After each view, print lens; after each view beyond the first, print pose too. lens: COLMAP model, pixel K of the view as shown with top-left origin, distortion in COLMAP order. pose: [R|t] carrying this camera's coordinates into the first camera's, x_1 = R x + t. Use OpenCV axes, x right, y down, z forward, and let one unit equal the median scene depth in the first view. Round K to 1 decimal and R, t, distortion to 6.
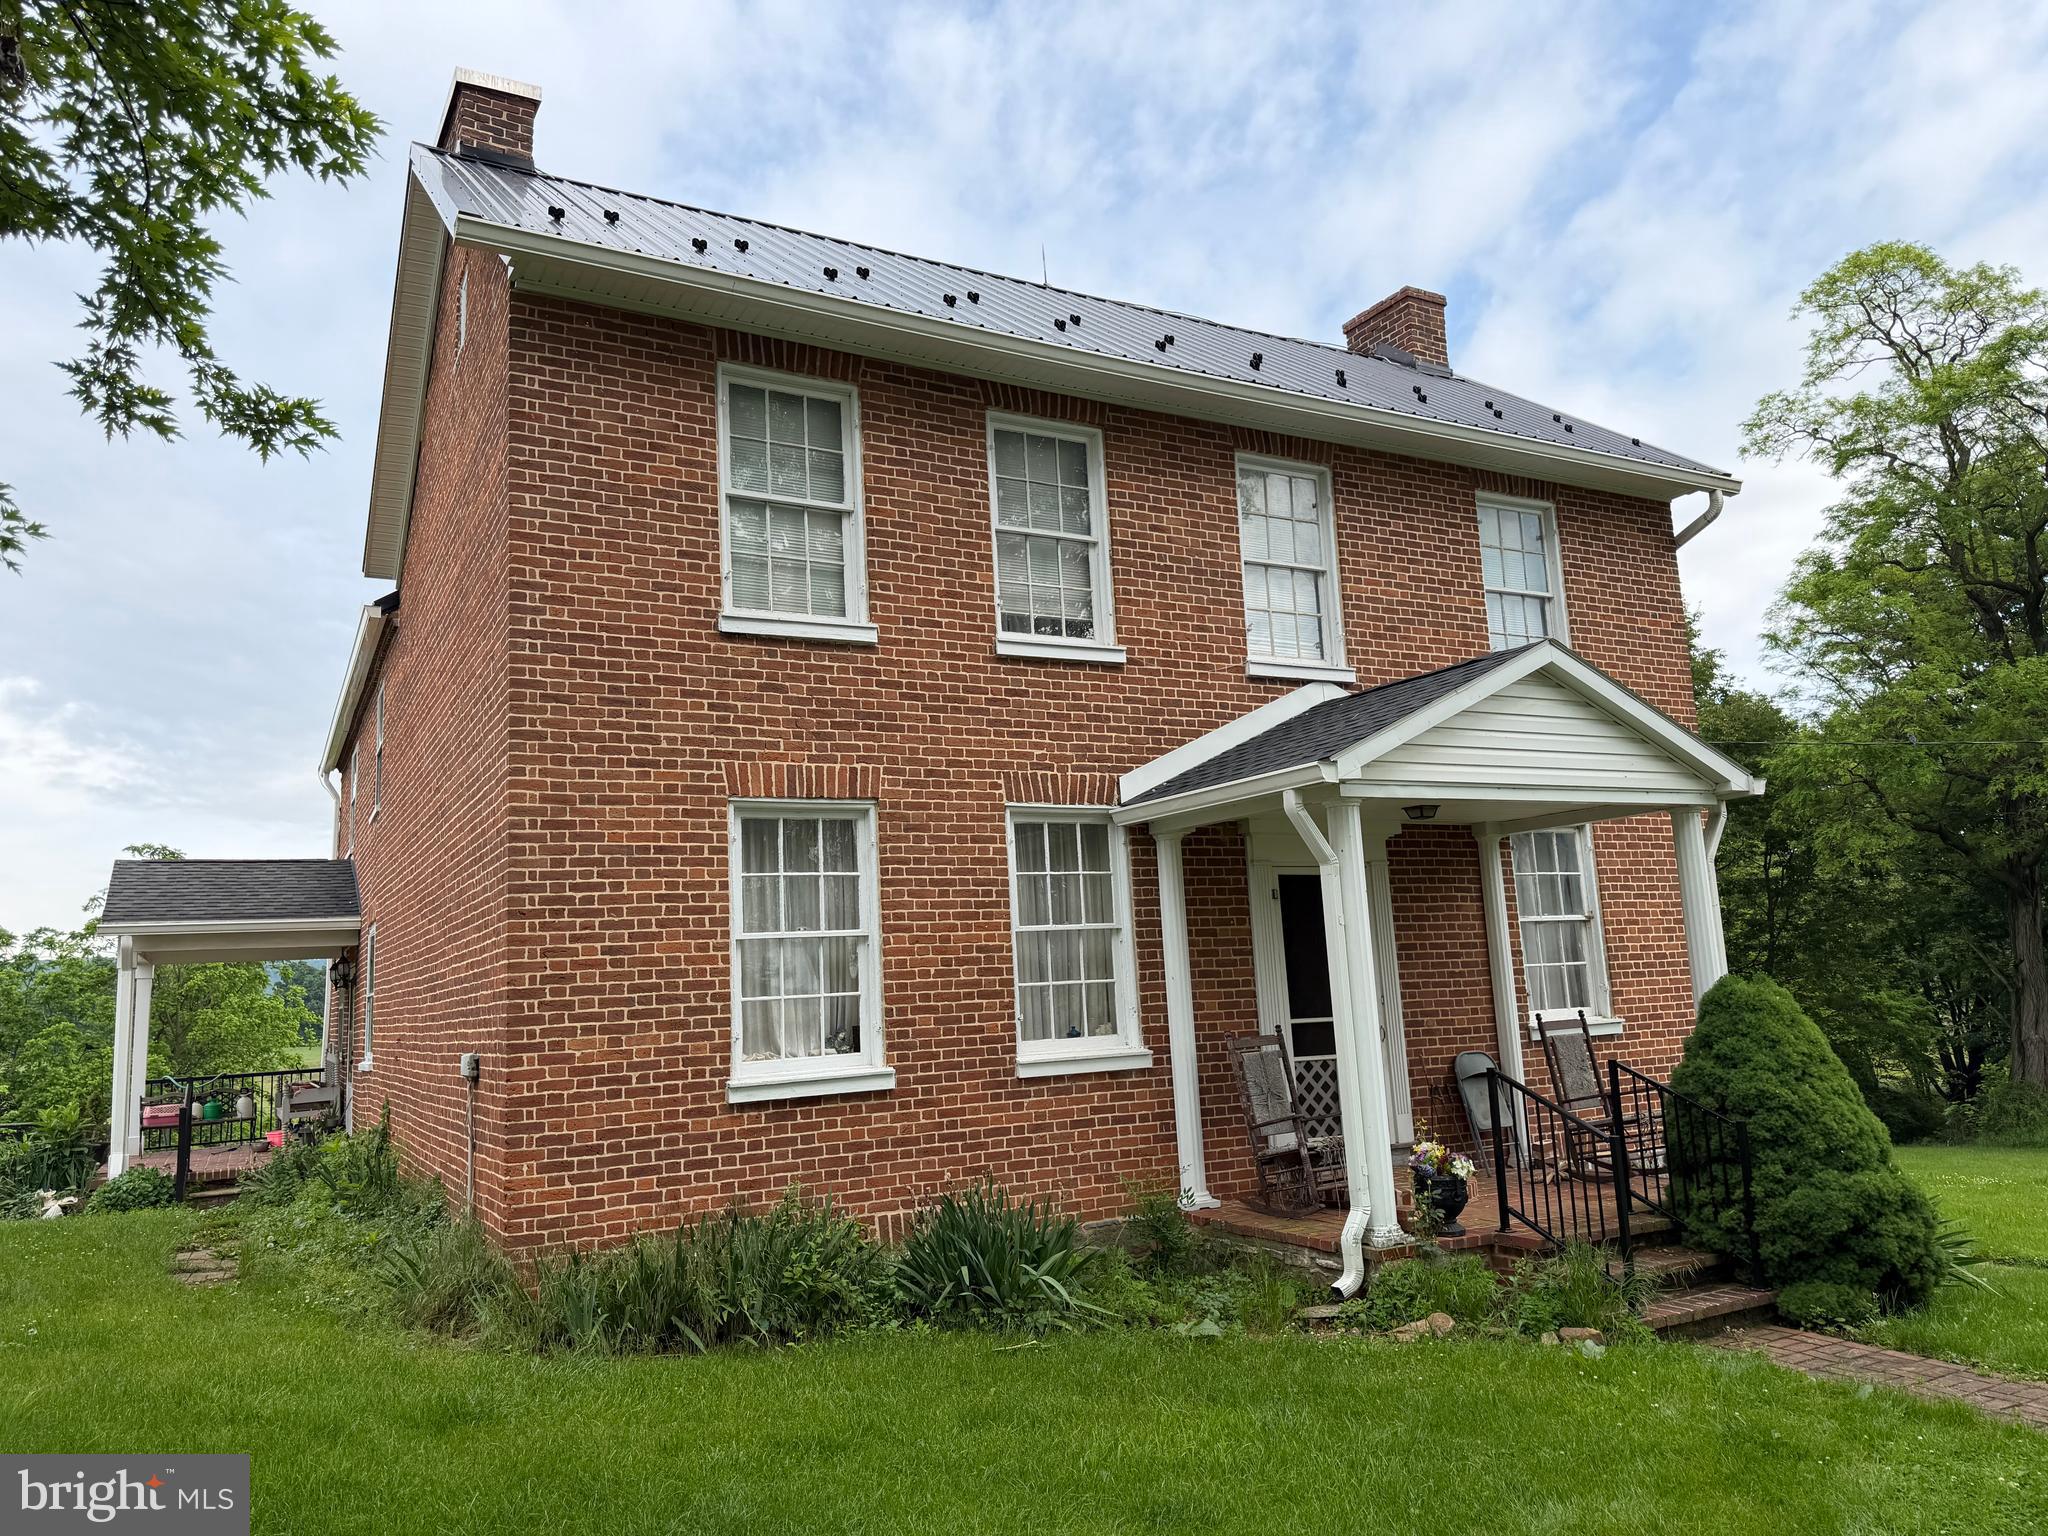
lens RADIAL K [[1426.8, 0, 1024.0], [0, 1426.8, 768.0], [0, 0, 1]] dist [0.097098, -0.057798]
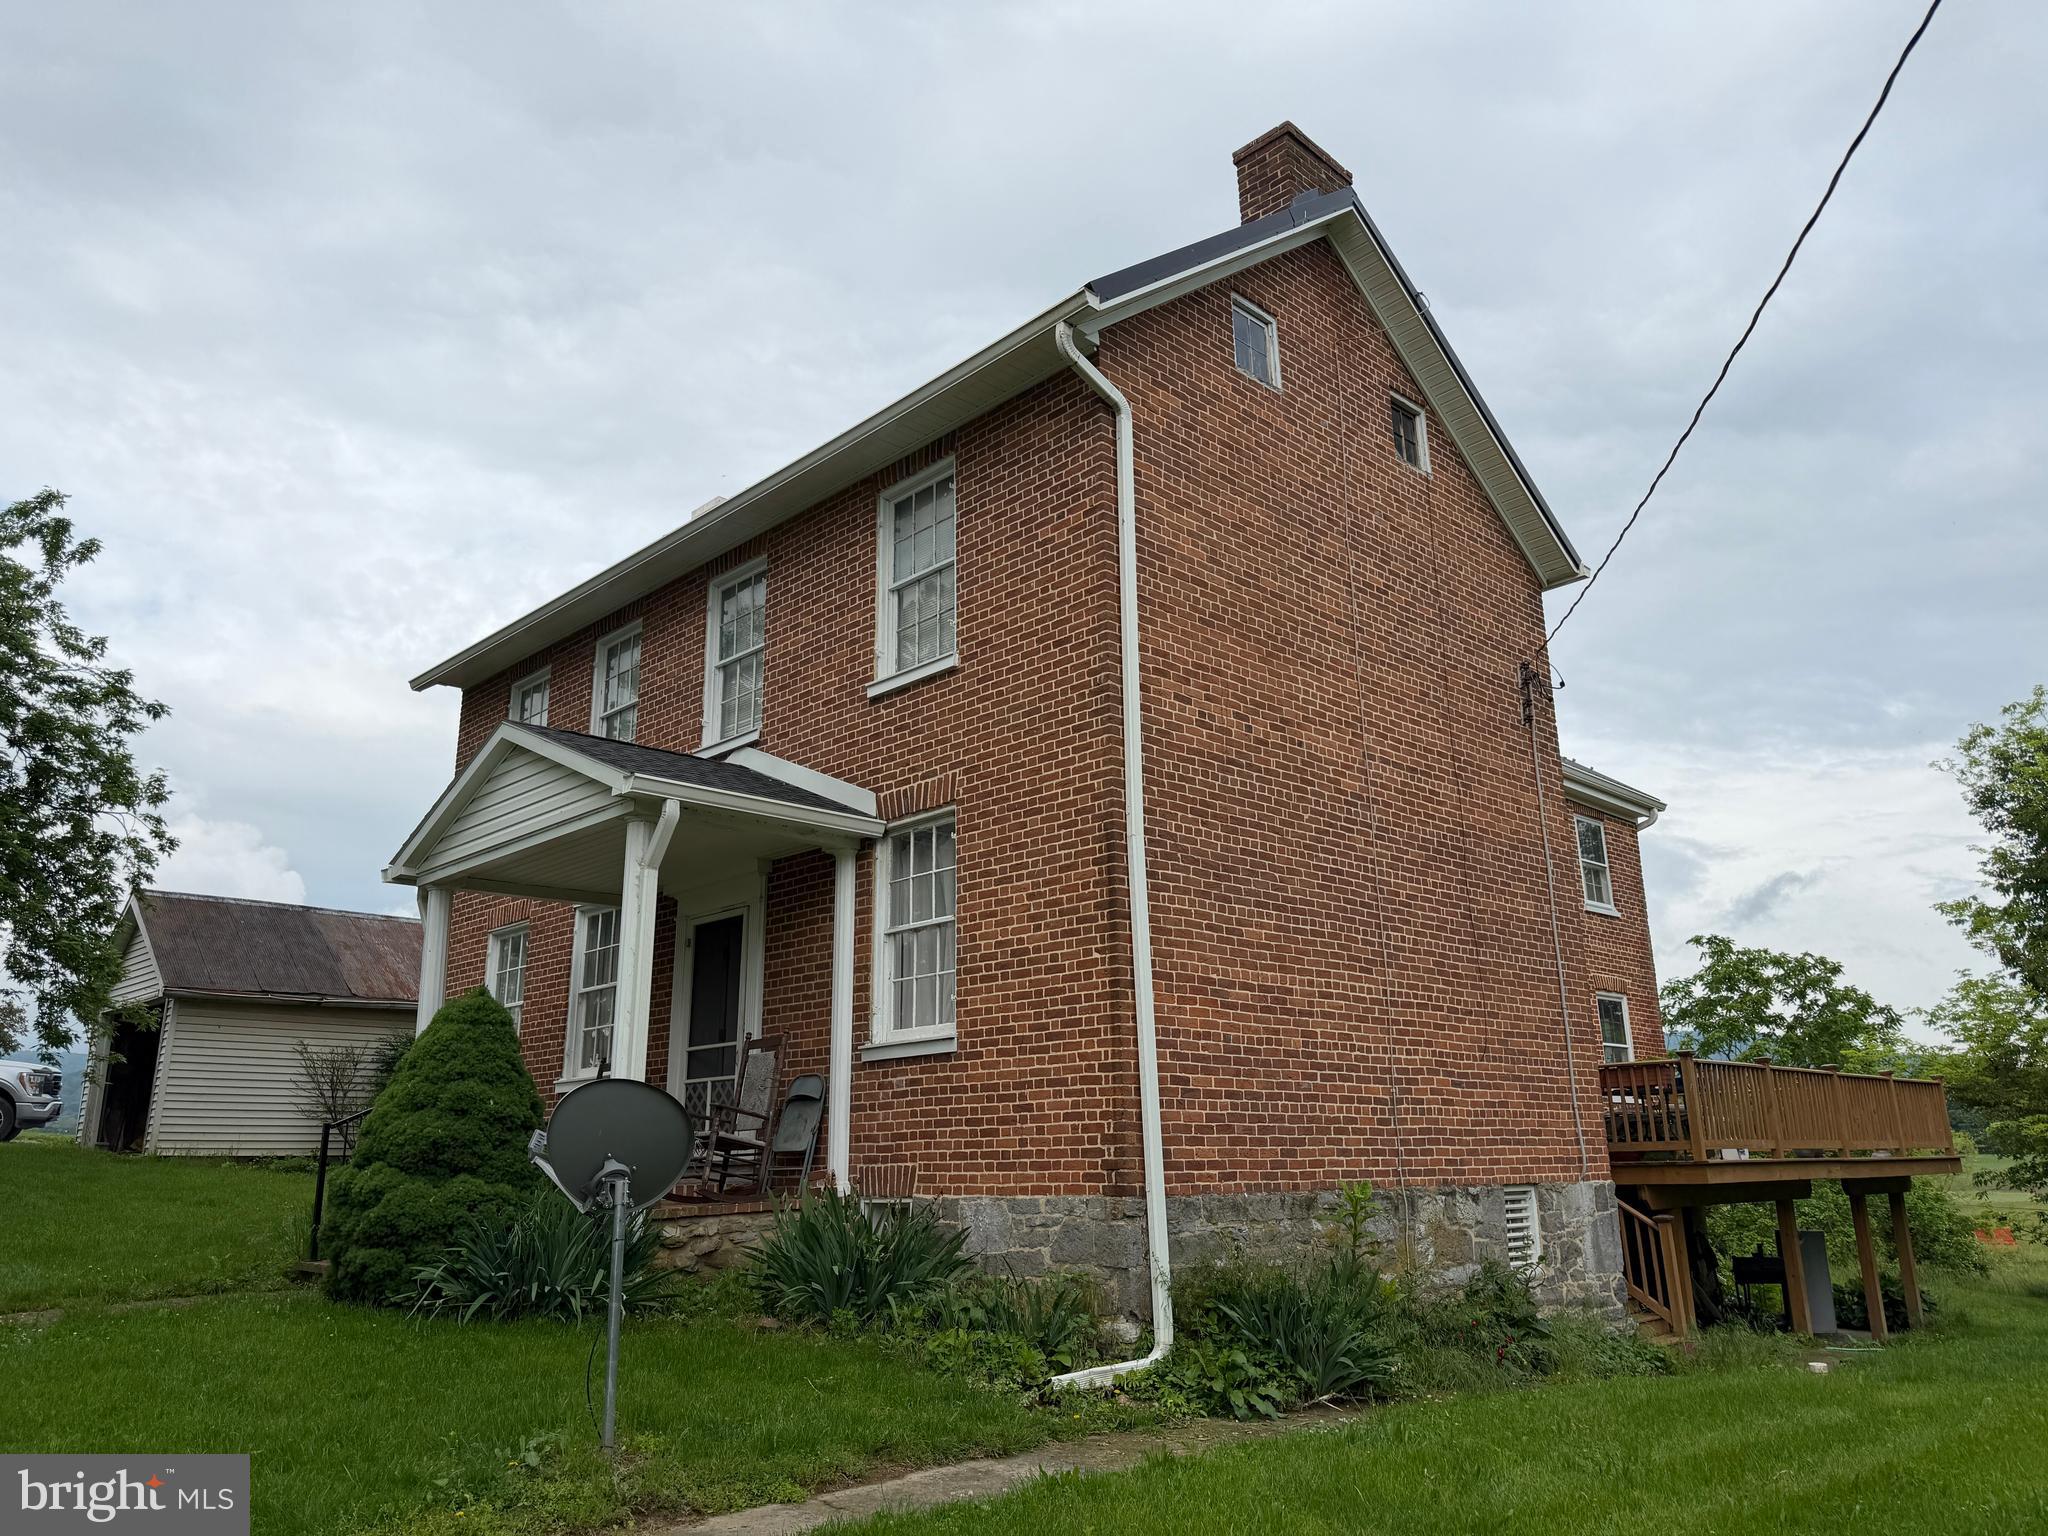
lens RADIAL K [[1426.8, 0, 1024.0], [0, 1426.8, 768.0], [0, 0, 1]] dist [0.097098, -0.057798]
pose [[0.266151, -0.213738, -0.939936, 1.205266], [0.149674, 0.972444, -0.178749, 0.173767], [0.952240, -0.093110, 0.290808, 0.799103]]
